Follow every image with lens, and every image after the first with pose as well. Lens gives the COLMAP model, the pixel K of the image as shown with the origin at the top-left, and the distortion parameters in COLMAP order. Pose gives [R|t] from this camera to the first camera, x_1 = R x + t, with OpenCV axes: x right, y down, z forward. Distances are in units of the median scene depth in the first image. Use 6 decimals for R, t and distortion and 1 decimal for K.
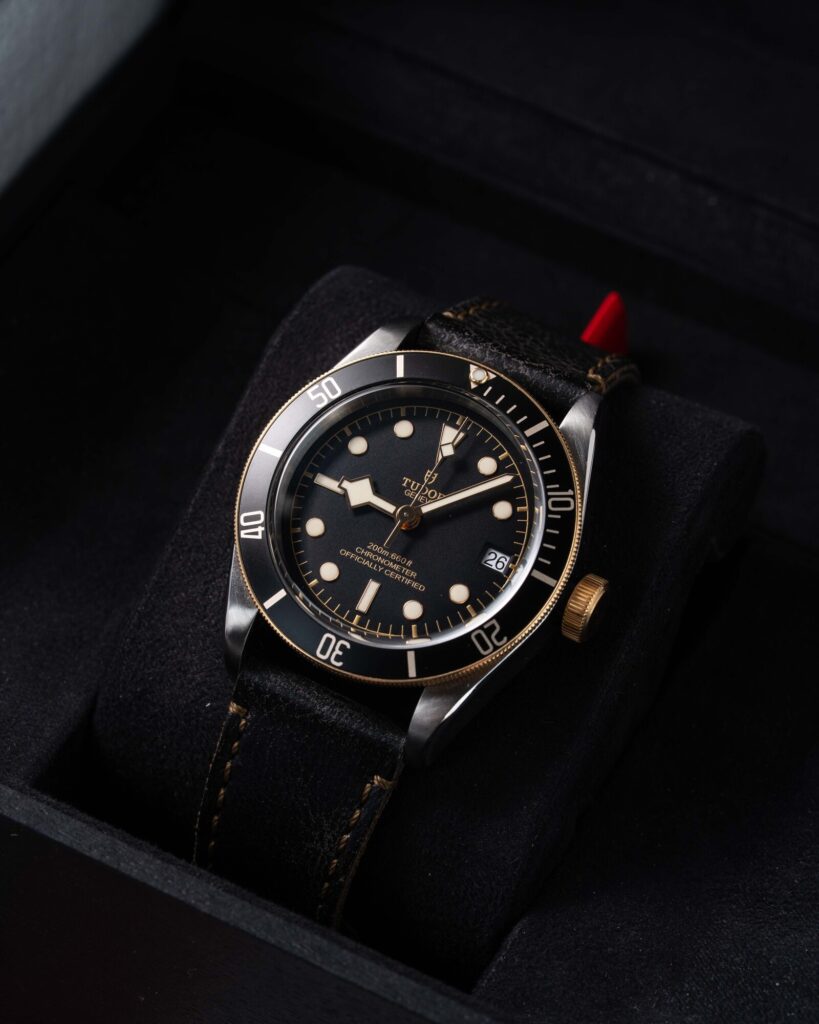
lens RADIAL K [[4908.8, 0, 409.5], [0, 4908.8, 512.0], [0, 0, 1]] dist [-0.124390, 5.642151]
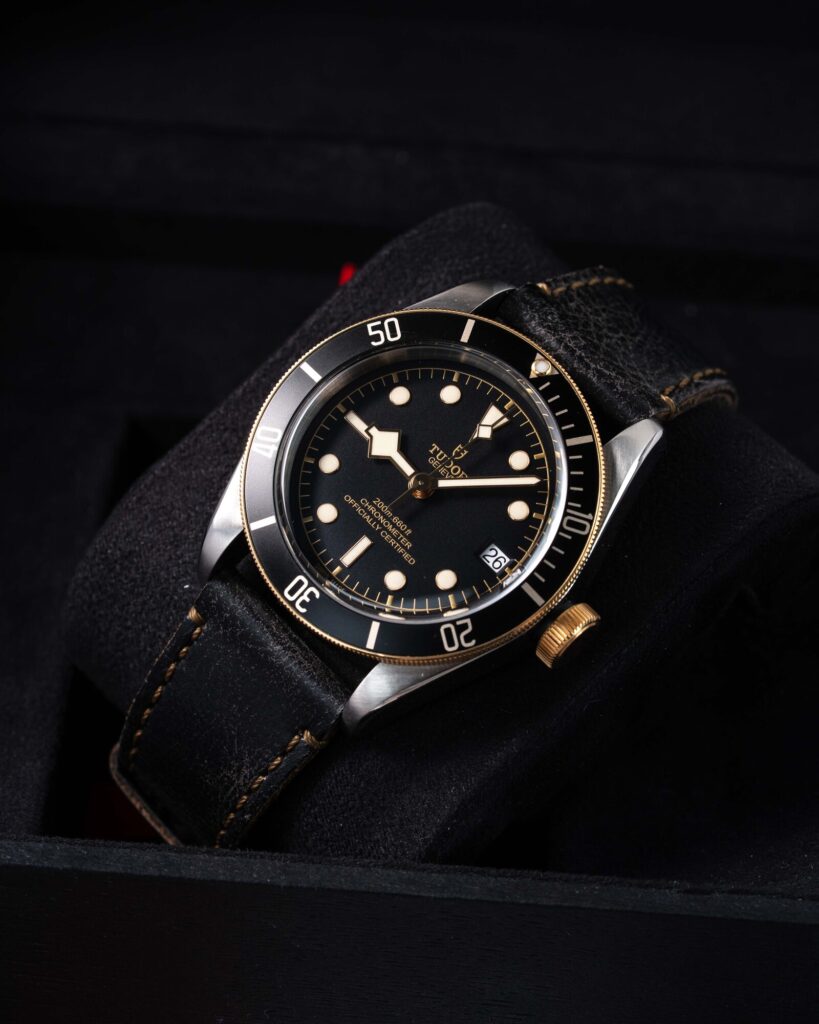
lens RADIAL K [[4908.8, 0, 409.5], [0, 4908.8, 512.0], [0, 0, 1]] dist [-0.124390, 5.642151]
pose [[0.945639, 0.317742, -0.069338, 0.064845], [-0.312146, 0.946599, 0.080718, -0.070058], [0.091283, -0.054686, 0.994322, 0.052050]]
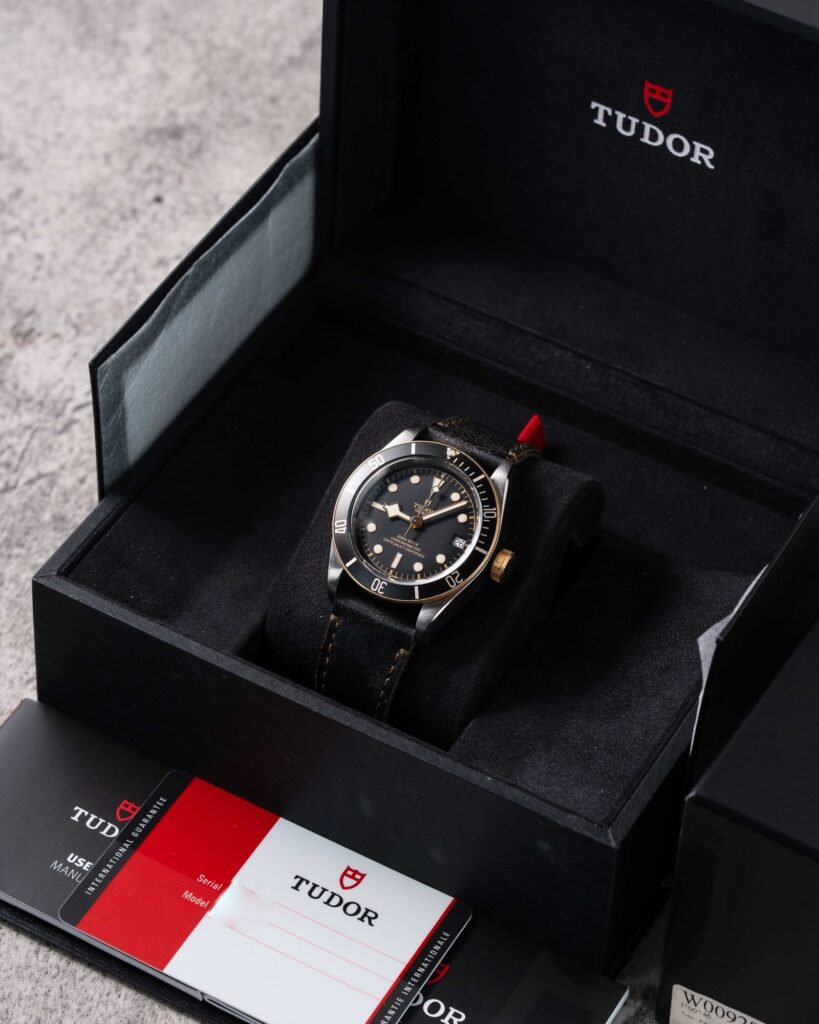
lens RADIAL K [[4908.8, 0, 409.5], [0, 4908.8, 512.0], [0, 0, 1]] dist [-0.124390, 5.642151]
pose [[0.998080, -0.006259, -0.061621, 0.122618], [0.004014, 0.999326, -0.036486, 0.071315], [0.061808, 0.036169, 0.997433, -1.037622]]
